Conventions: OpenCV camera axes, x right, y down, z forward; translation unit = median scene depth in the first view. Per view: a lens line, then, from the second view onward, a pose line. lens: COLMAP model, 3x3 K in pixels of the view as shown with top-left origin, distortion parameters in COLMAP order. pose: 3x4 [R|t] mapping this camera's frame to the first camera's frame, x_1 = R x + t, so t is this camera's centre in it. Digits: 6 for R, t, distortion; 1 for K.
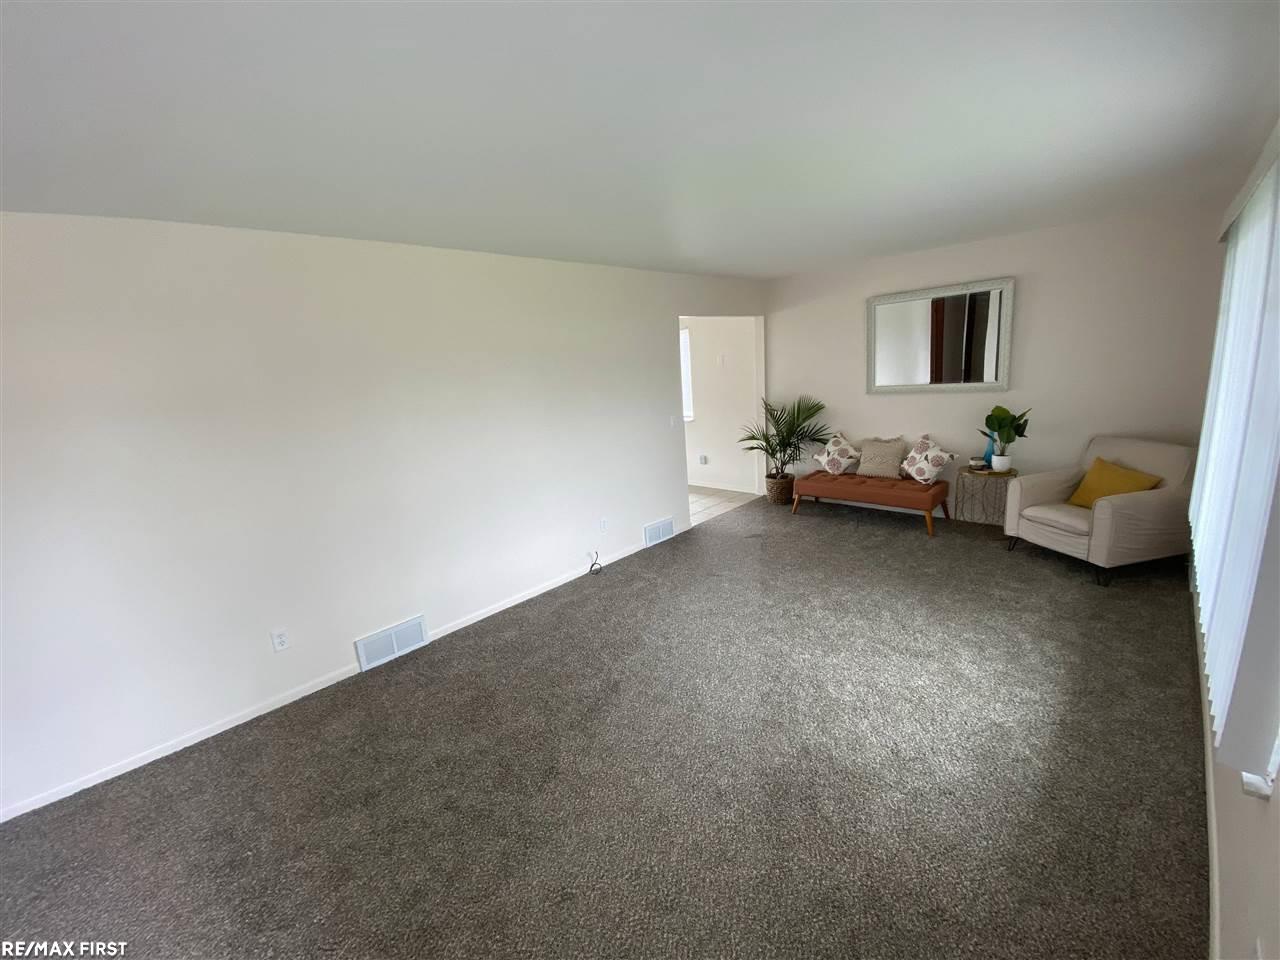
lens RADIAL K [[517.0, 0, 640.0], [0, 517.0, 480.0], [0, 0, 1]] dist [0.016499, -0.018661]
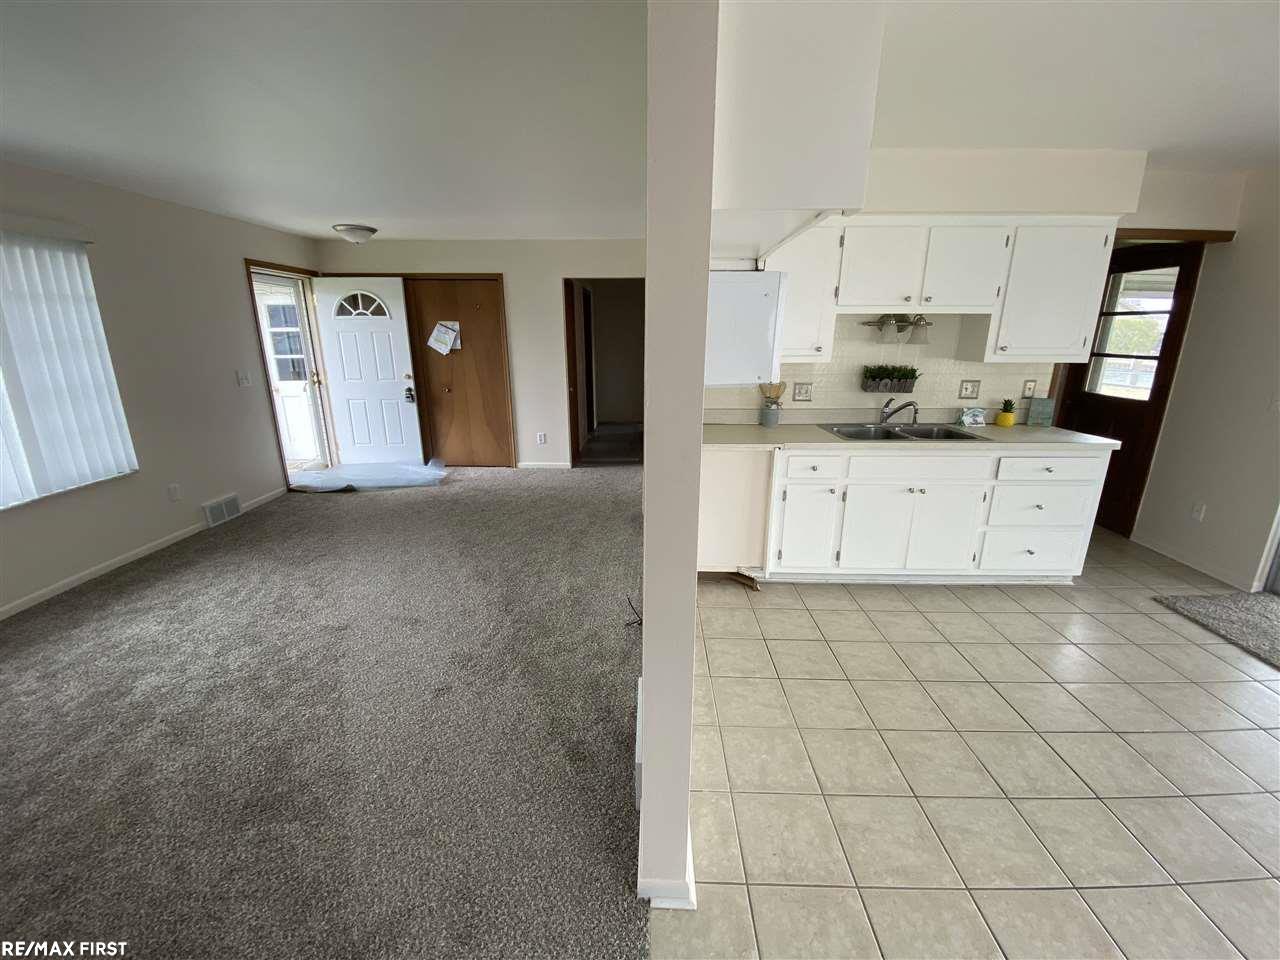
lens RADIAL K [[517.0, 0, 640.0], [0, 517.0, 480.0], [0, 0, 1]] dist [0.016499, -0.018661]
pose [[-0.717016, 0.260592, -0.646513, 0.294114], [-0.098776, 0.880147, 0.464311, -0.335799], [0.690022, 0.396778, -0.605339, 1.473089]]
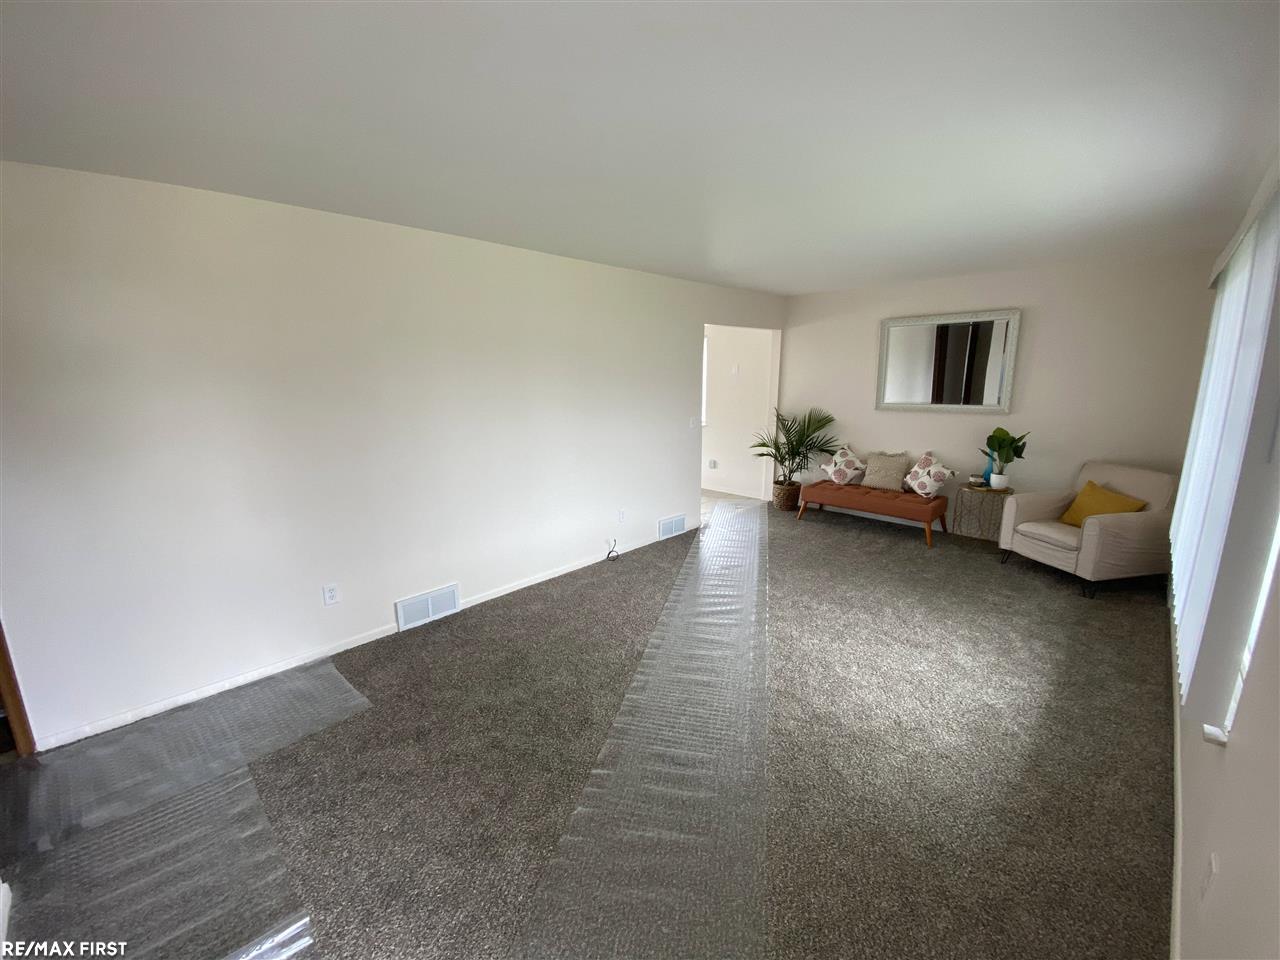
lens RADIAL K [[517.0, 0, 640.0], [0, 517.0, 480.0], [0, 0, 1]] dist [0.016499, -0.018661]
pose [[0.997707, 0.066429, 0.012979, -0.057476], [-0.066220, 0.997678, -0.015946, 0.032229], [-0.014008, 0.015050, 0.999789, -0.059369]]
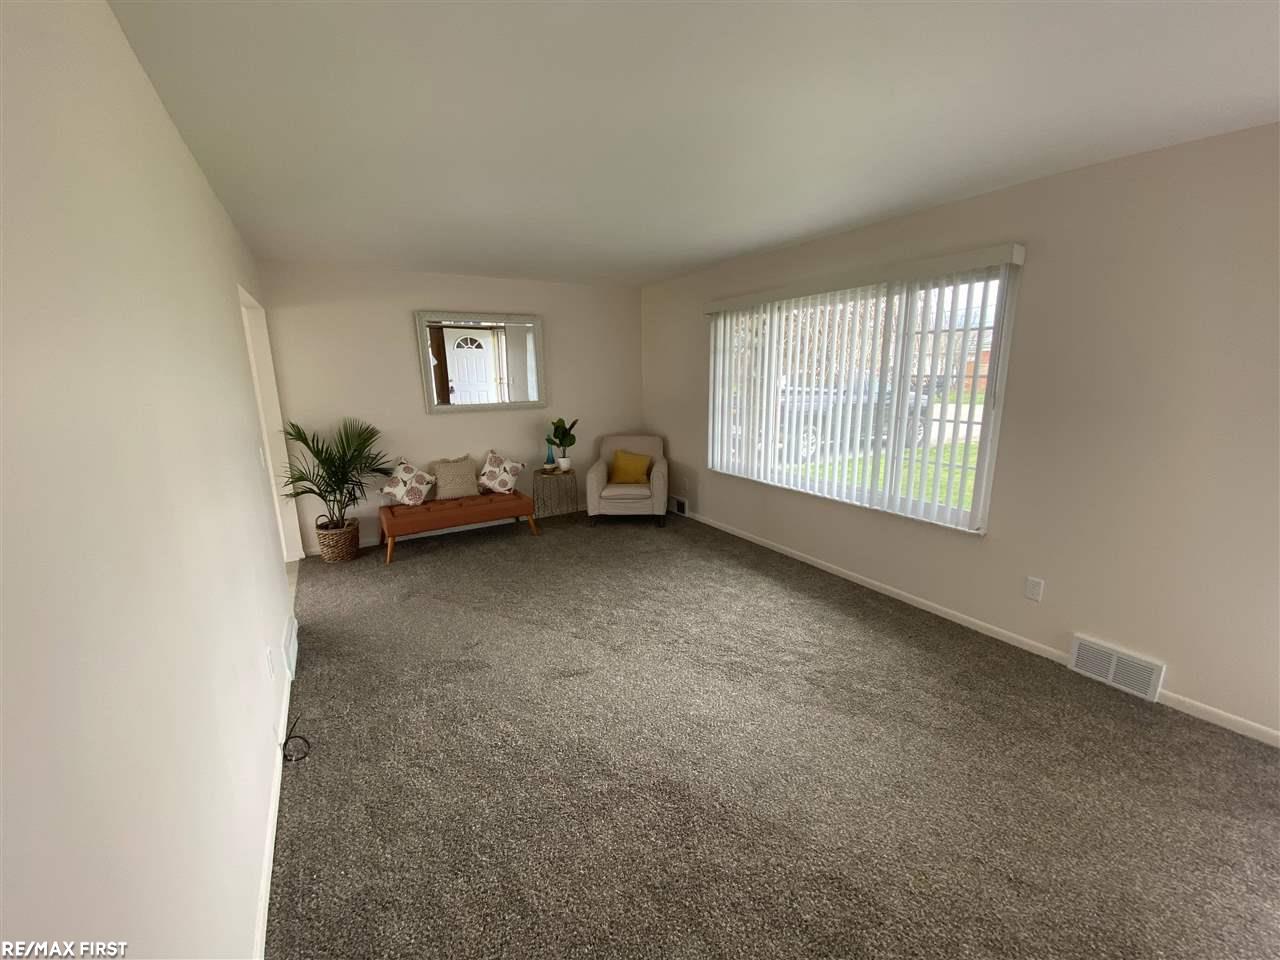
lens RADIAL K [[513.6, 0, 636.5], [0, 513.6, 480.5], [0, 0, 1]] dist [0.031220, -0.025692]
pose [[0.242225, -0.128984, 0.961608, -0.486878], [0.205469, 0.975463, 0.079086, -0.057796], [-0.948214, 0.178424, 0.262784, 0.541516]]
